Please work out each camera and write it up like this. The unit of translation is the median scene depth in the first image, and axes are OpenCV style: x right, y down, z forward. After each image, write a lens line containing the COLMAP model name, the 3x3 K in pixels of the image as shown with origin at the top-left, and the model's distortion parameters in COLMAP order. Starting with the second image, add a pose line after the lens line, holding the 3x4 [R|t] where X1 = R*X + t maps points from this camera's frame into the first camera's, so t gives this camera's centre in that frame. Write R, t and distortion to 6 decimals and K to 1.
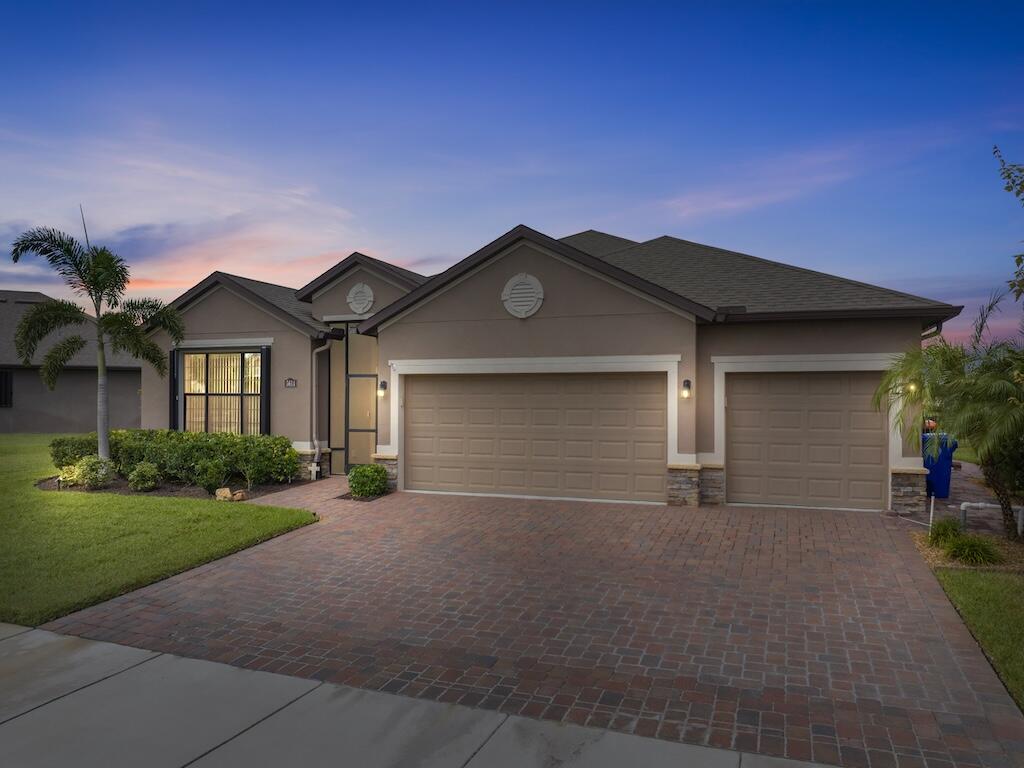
lens RADIAL K [[728.7, 0, 512.0], [0, 728.7, 384.0], [0, 0, 1]] dist [-0.066925, 0.034909]
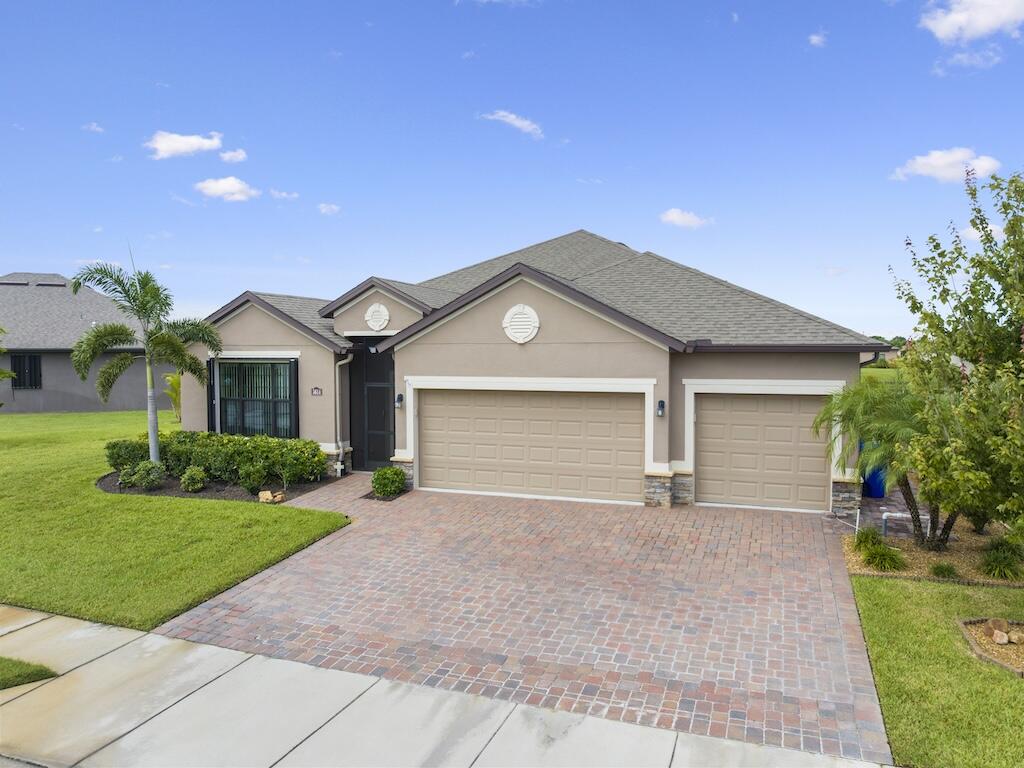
lens RADIAL K [[721.3, 0, 510.0], [0, 721.3, 365.7], [0, 0, 1]] dist [-0.049556, 0.004272]
pose [[0.999970, -0.006226, 0.004691, -0.013781], [0.006006, 0.998951, 0.045392, -0.172450], [-0.004968, -0.045362, 0.998958, -0.237795]]
